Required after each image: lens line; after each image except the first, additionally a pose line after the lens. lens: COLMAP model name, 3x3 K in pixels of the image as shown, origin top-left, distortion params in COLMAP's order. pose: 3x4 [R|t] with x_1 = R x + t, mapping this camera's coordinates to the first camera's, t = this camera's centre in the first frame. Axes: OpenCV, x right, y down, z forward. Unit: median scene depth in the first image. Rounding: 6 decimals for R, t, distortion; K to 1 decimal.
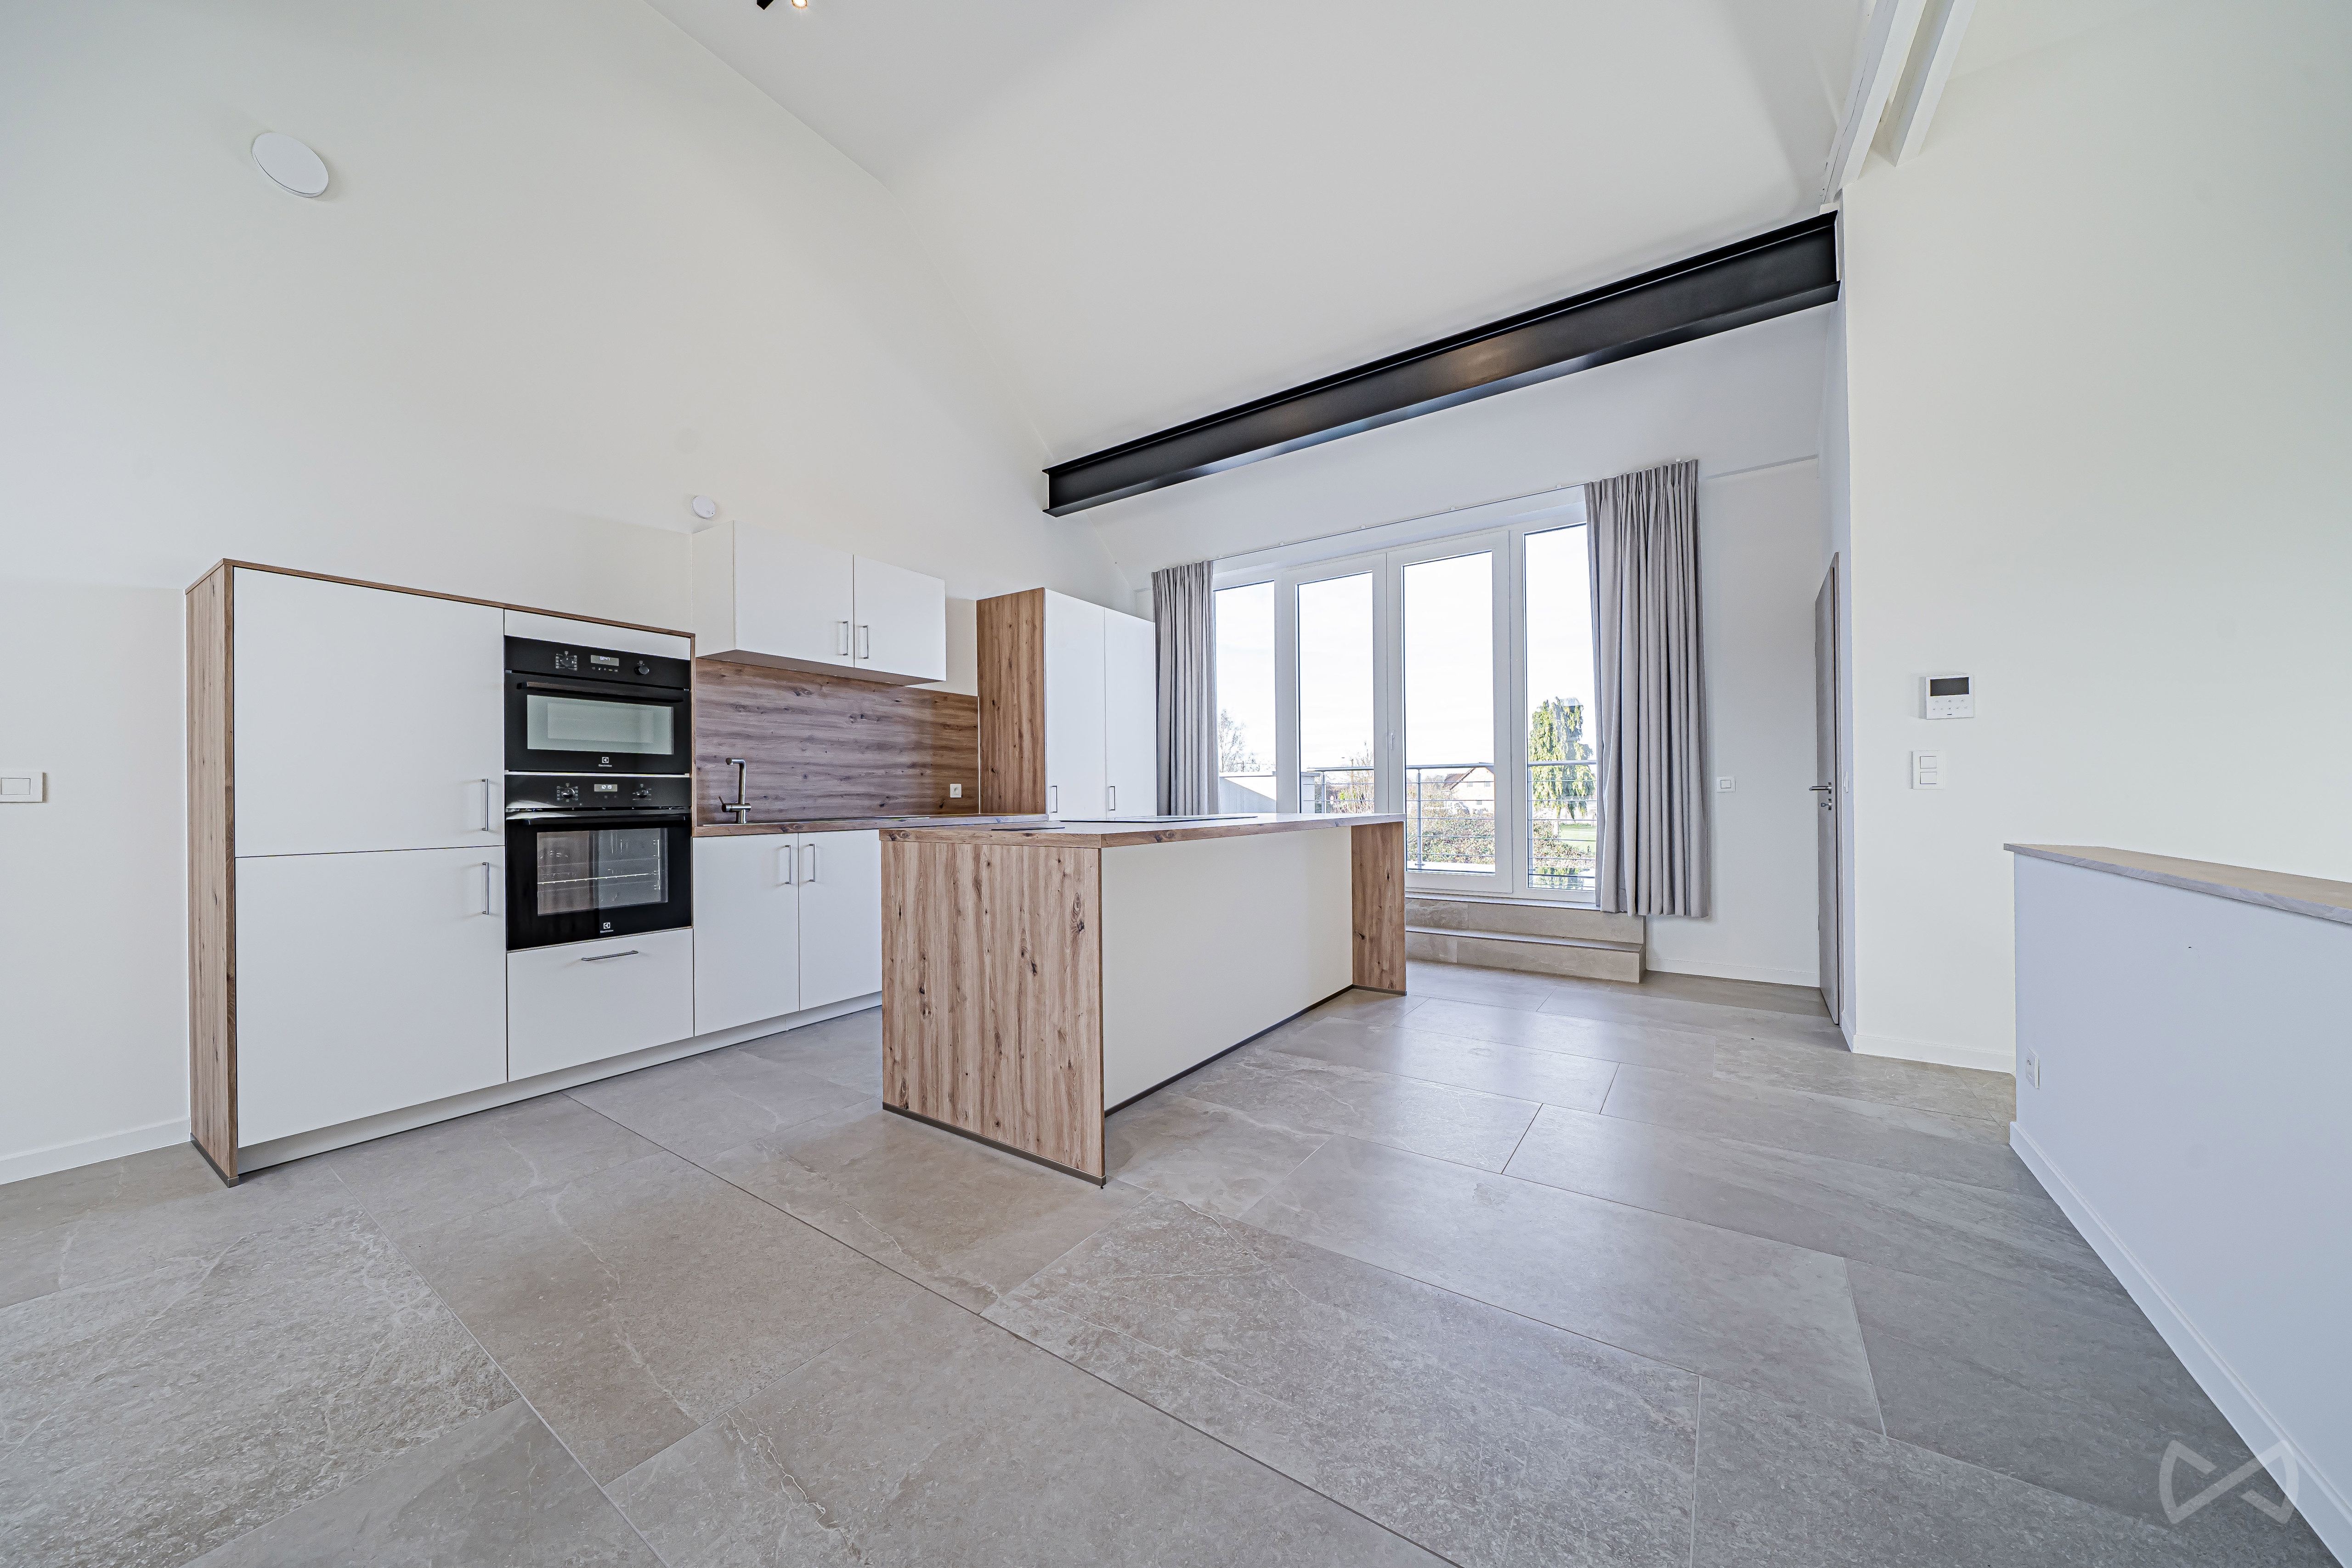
lens RADIAL K [[794.7, 0, 1180.3], [0, 794.7, 790.9], [0, 0, 1]] dist [-0.000437, -0.000035]
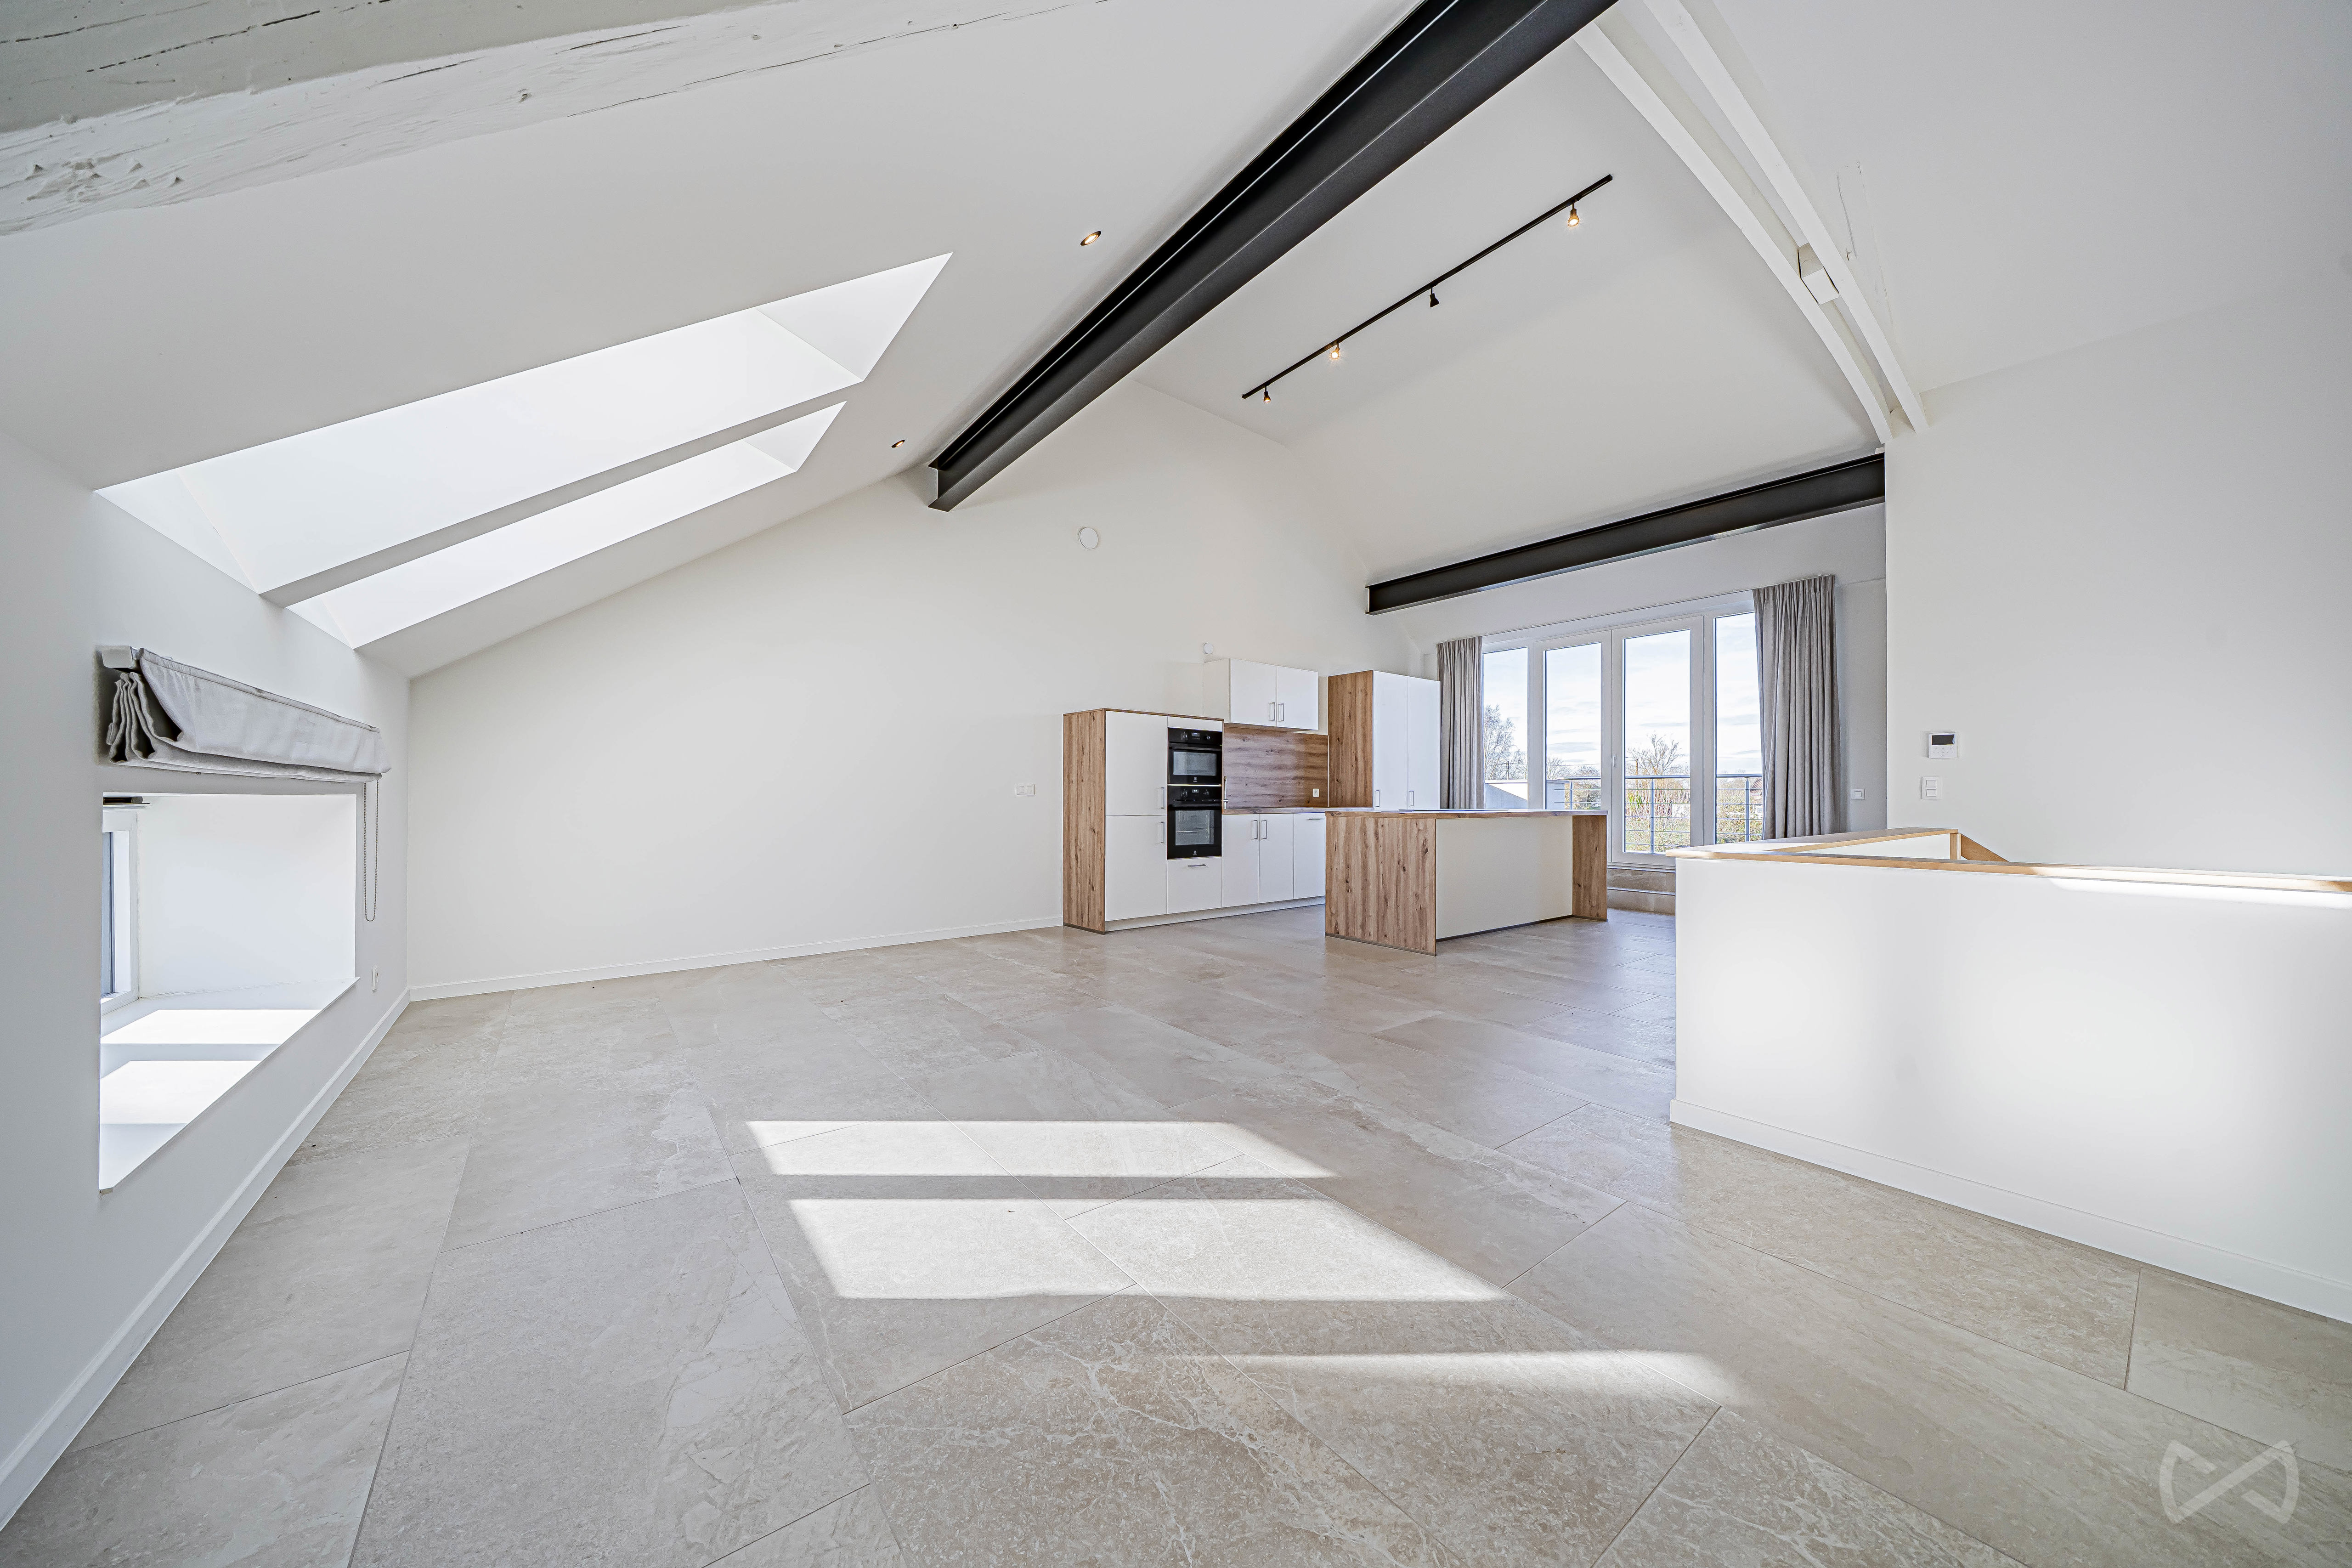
lens RADIAL K [[794.7, 0, 1180.3], [0, 794.7, 790.9], [0, 0, 1]] dist [-0.000437, -0.000035]
pose [[0.951159, 0.009733, -0.308548, -0.047323], [-0.009501, 0.999952, 0.002255, -0.005972], [0.308556, 0.000787, 0.951206, -0.797413]]
